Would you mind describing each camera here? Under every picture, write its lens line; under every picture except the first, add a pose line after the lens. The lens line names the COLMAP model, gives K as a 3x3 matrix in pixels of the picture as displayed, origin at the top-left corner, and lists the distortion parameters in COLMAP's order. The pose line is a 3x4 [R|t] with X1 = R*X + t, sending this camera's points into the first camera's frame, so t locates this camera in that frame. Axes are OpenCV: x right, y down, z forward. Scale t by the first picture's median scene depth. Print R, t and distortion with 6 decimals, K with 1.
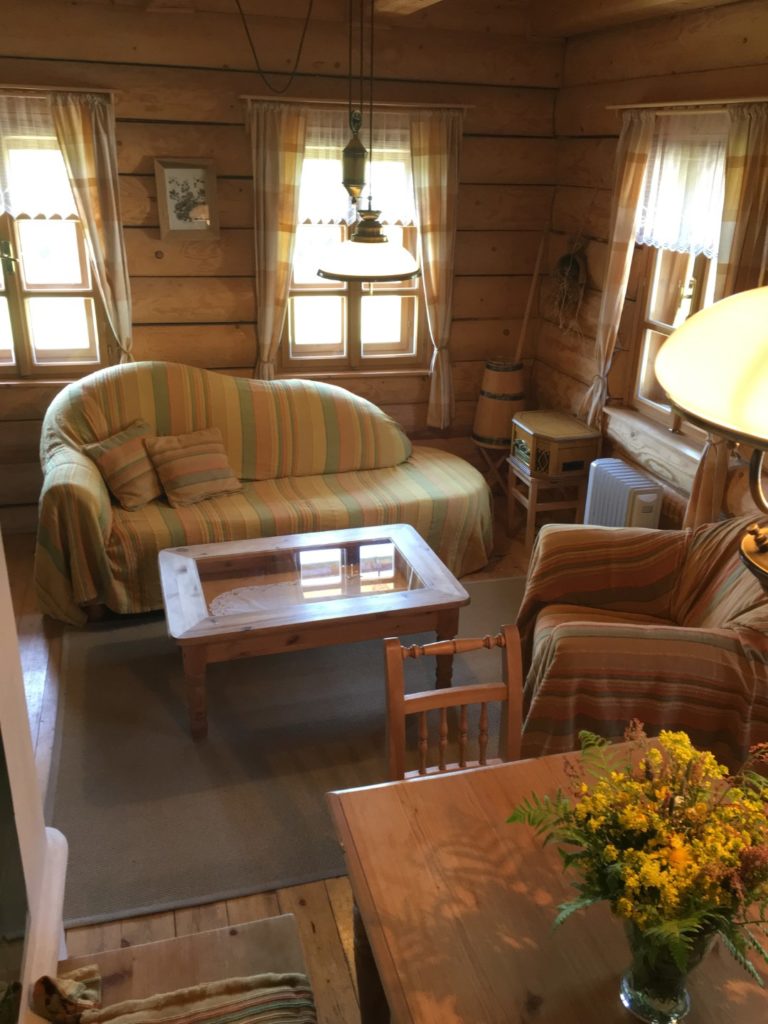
lens RADIAL K [[872.6, 0, 382.6], [0, 872.6, 509.5], [0, 0, 1]] dist [0.067223, -0.073605]
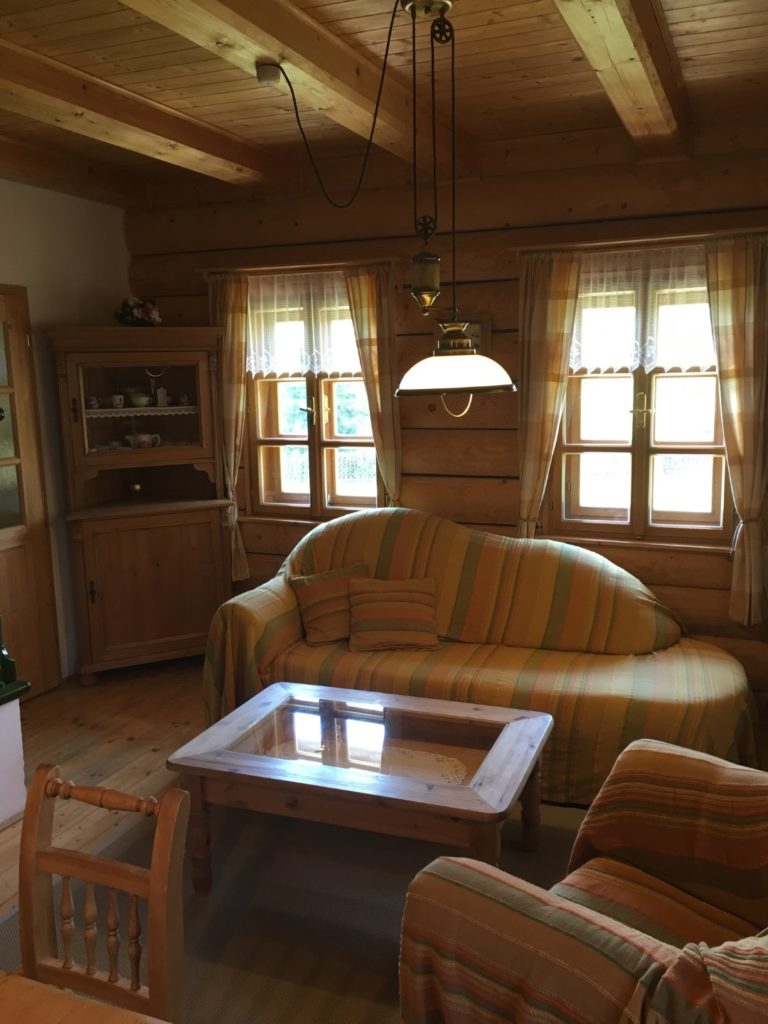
lens RADIAL K [[872.6, 0, 387.9], [0, 872.6, 512.2], [0, 0, 1]] dist [0.067223, -0.073605]
pose [[0.782323, 0.056058, -0.620345, 0.335872], [-0.196728, 0.967200, -0.160694, -0.003209], [0.590989, 0.247754, 0.767691, 0.231993]]
